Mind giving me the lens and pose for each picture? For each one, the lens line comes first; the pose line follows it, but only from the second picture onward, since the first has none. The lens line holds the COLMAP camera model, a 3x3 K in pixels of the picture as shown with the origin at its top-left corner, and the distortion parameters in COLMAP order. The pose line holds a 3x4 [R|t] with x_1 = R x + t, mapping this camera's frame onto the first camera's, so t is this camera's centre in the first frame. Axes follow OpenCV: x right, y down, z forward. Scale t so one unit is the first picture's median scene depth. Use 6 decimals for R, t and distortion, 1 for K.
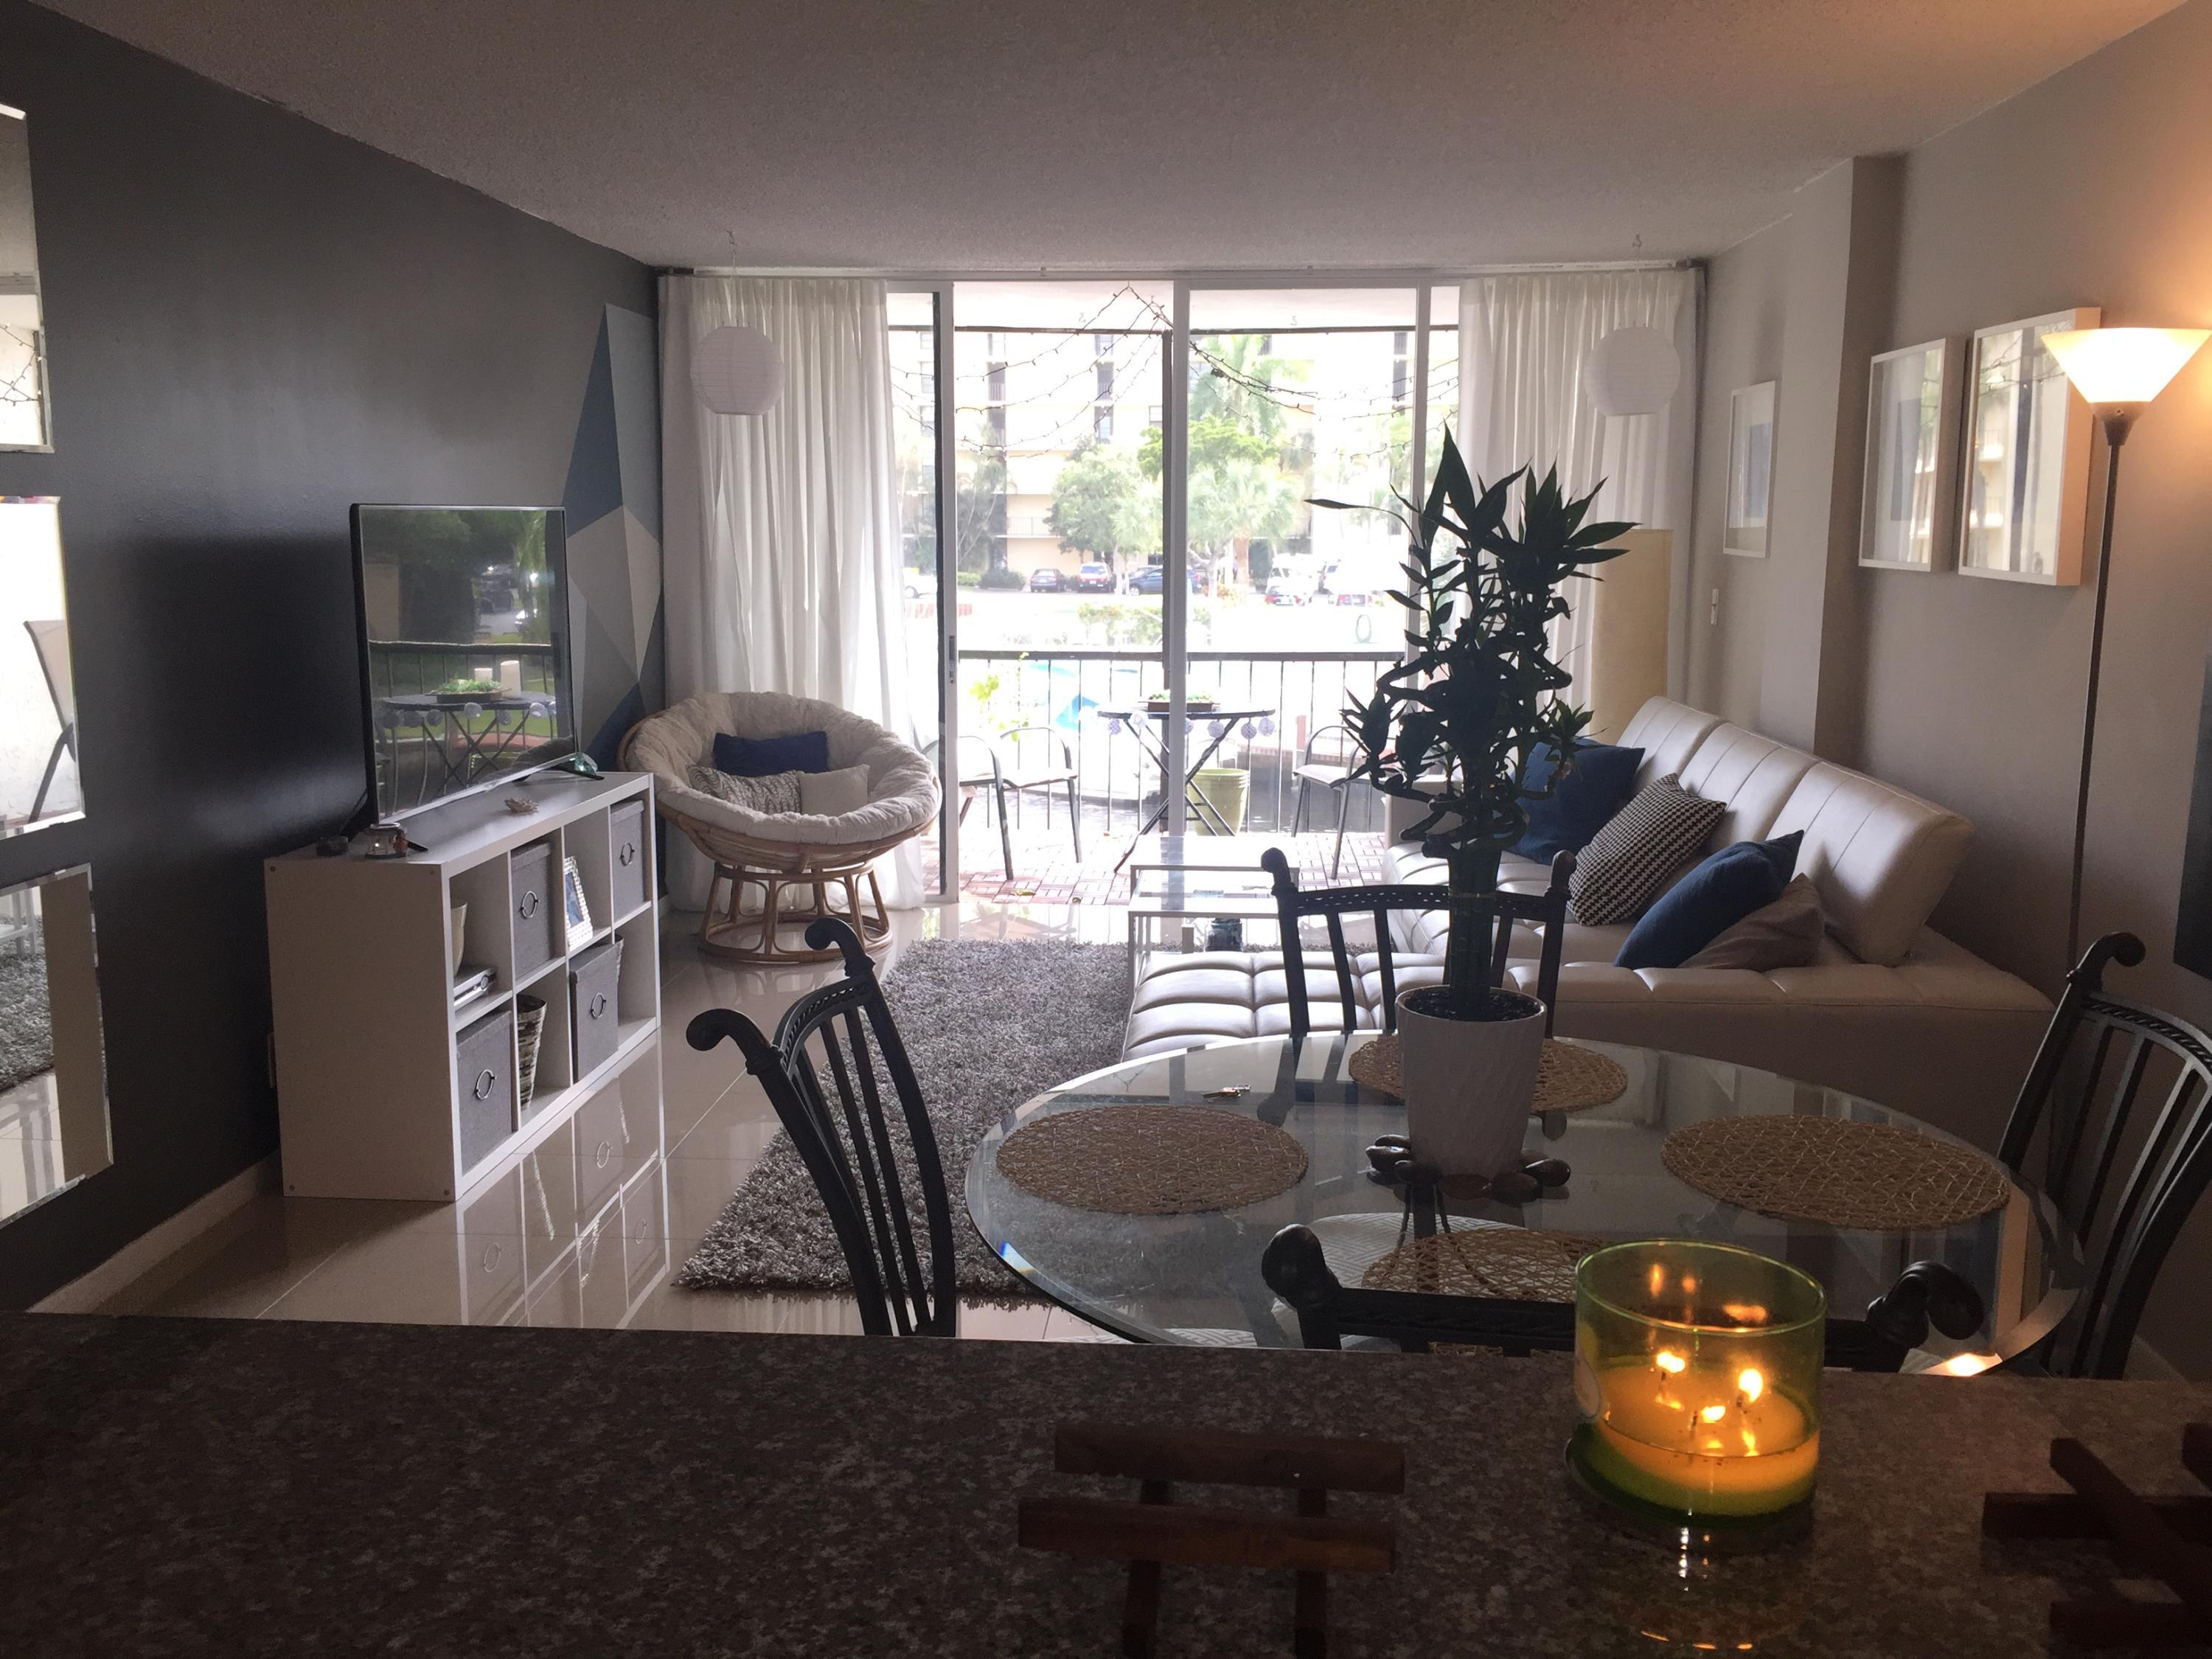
lens RADIAL K [[1891.7, 0, 1109.4], [0, 1891.7, 833.1], [0, 0, 1]] dist [0.080838, -0.110440]
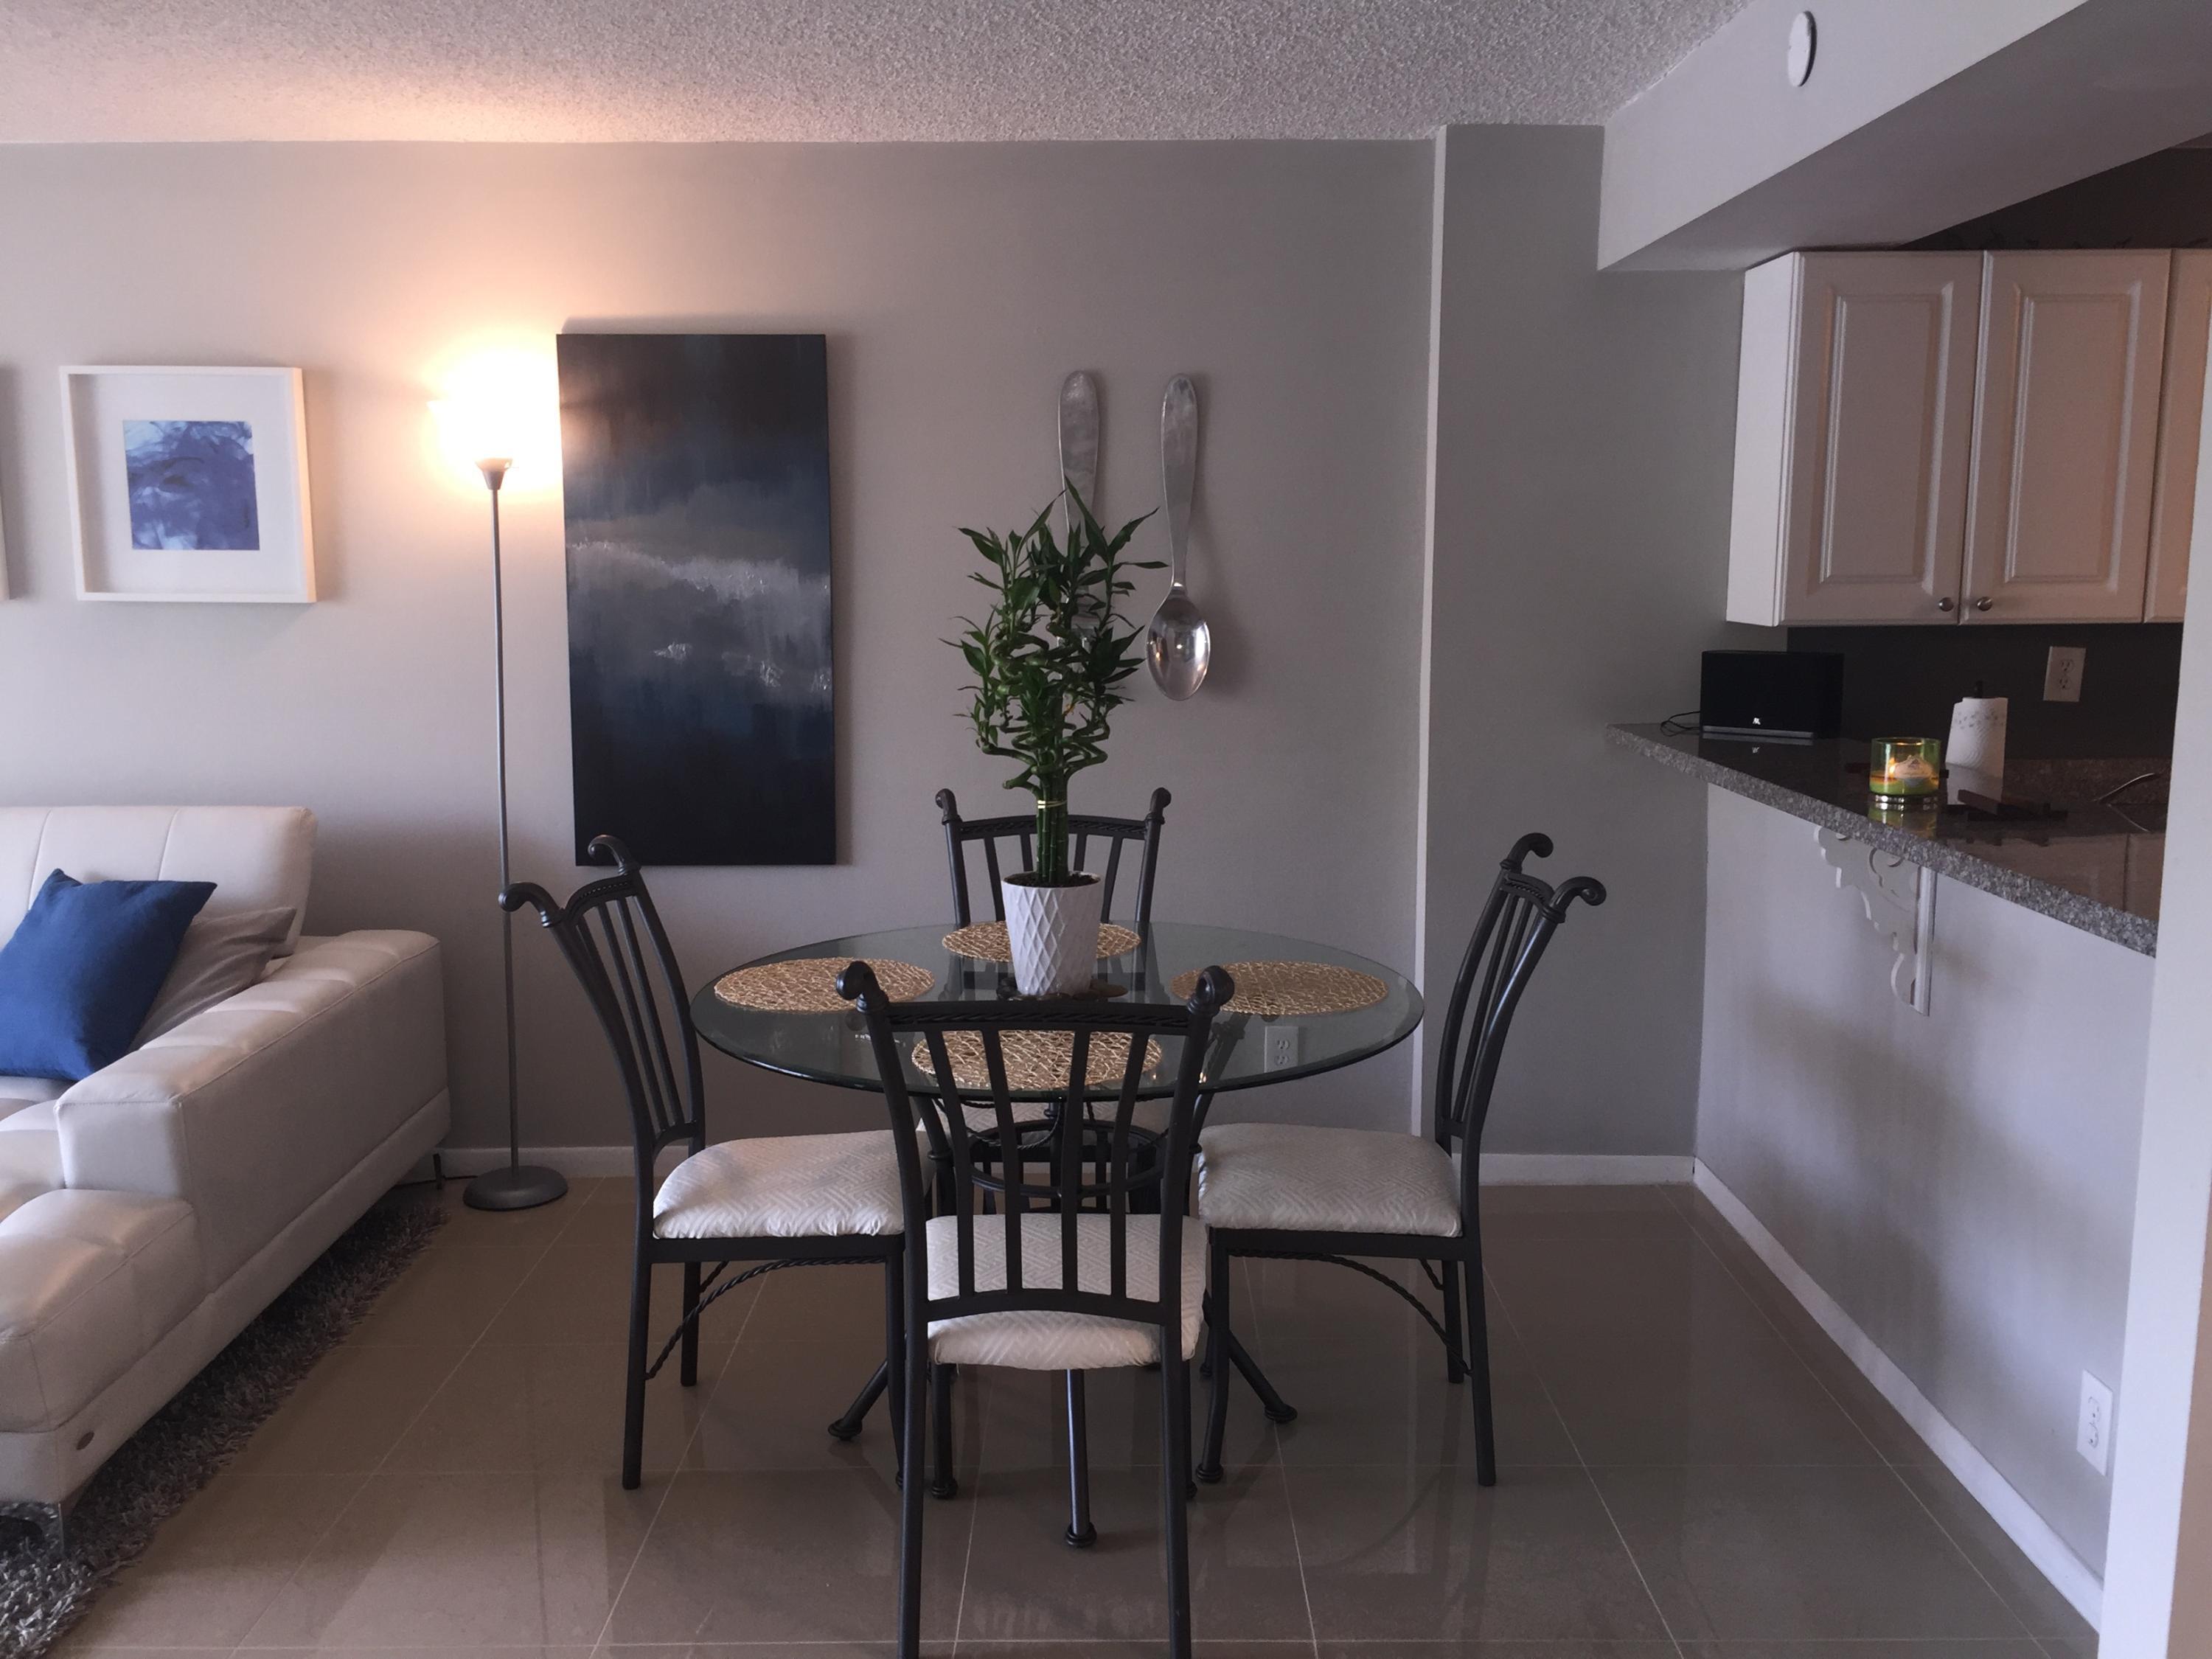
lens RADIAL K [[1891.7, 0, 1098.7], [0, 1891.7, 823.0], [0, 0, 1]] dist [0.080838, -0.110440]
pose [[-0.060270, -0.153828, 0.986258, -0.385075], [0.171772, 0.971716, 0.162057, -0.056194], [-0.983291, 0.179179, -0.032142, 0.315054]]
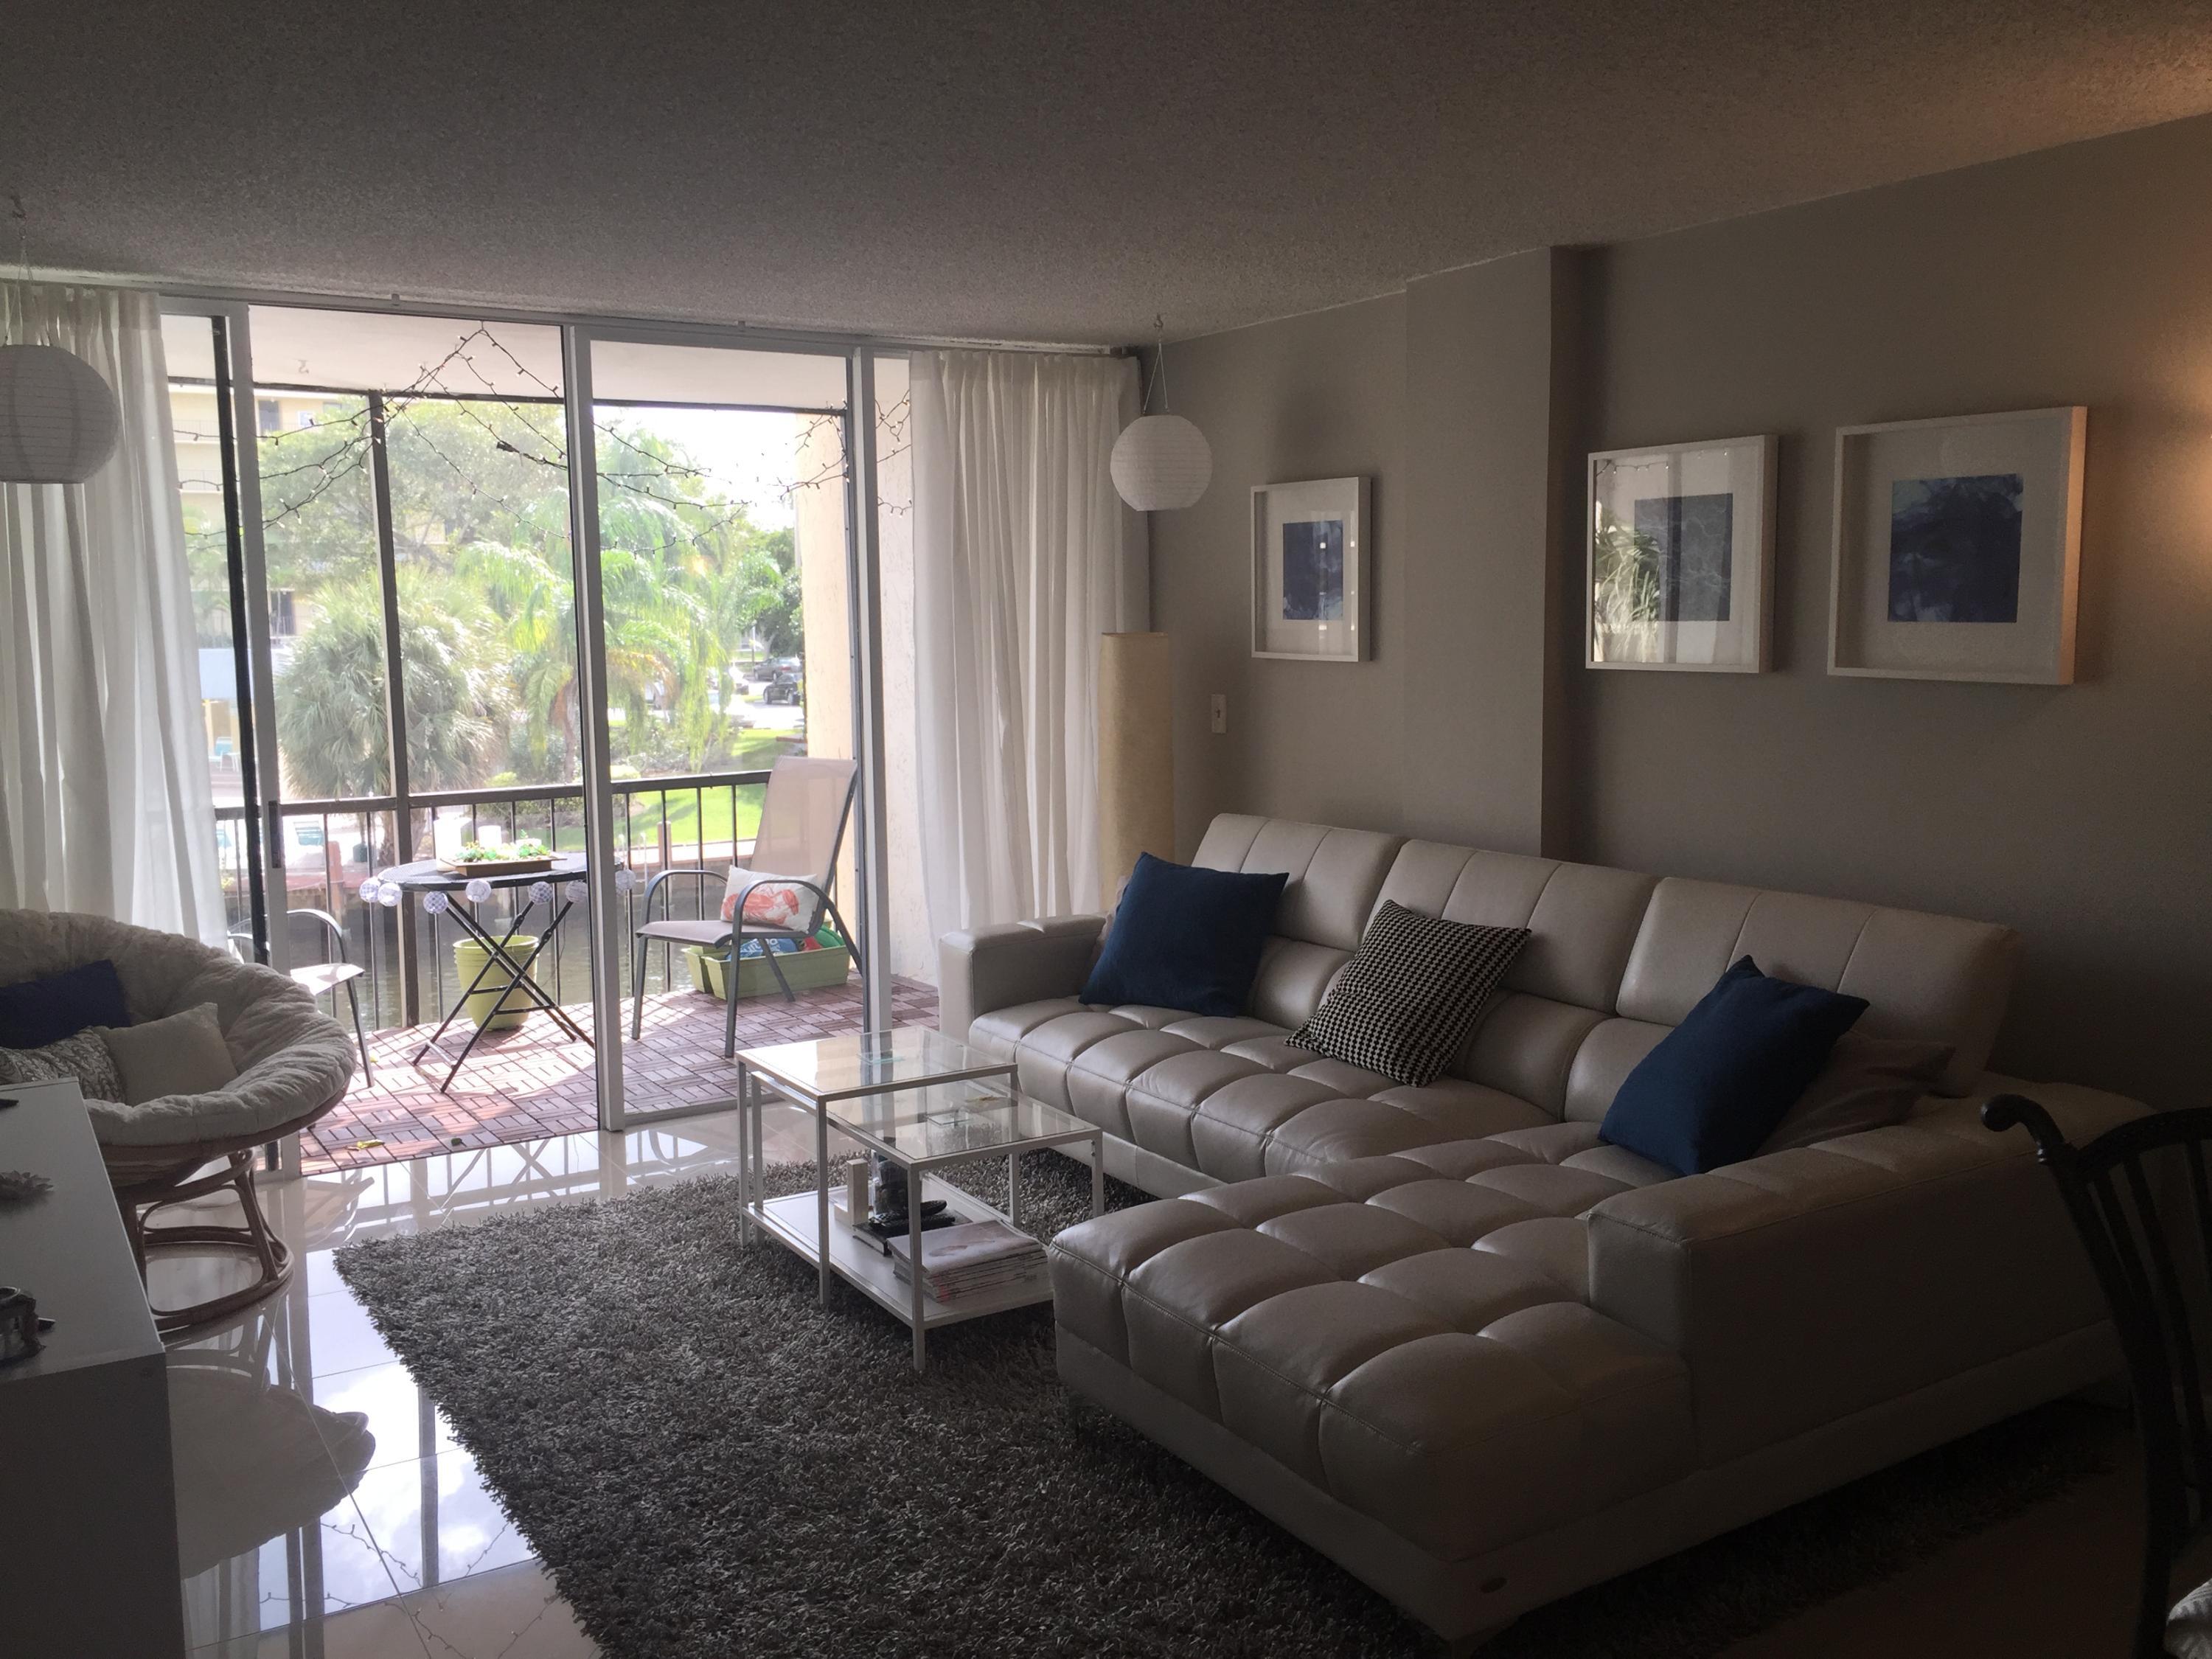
lens RADIAL K [[1891.7, 0, 1111.7], [0, 1891.7, 827.6], [0, 0, 1]] dist [0.080838, -0.110440]
pose [[0.810409, -0.082127, 0.580080, -0.258294], [0.112219, 0.993553, -0.016111, -0.051046], [-0.575017, 0.078152, 0.814400, 0.260206]]
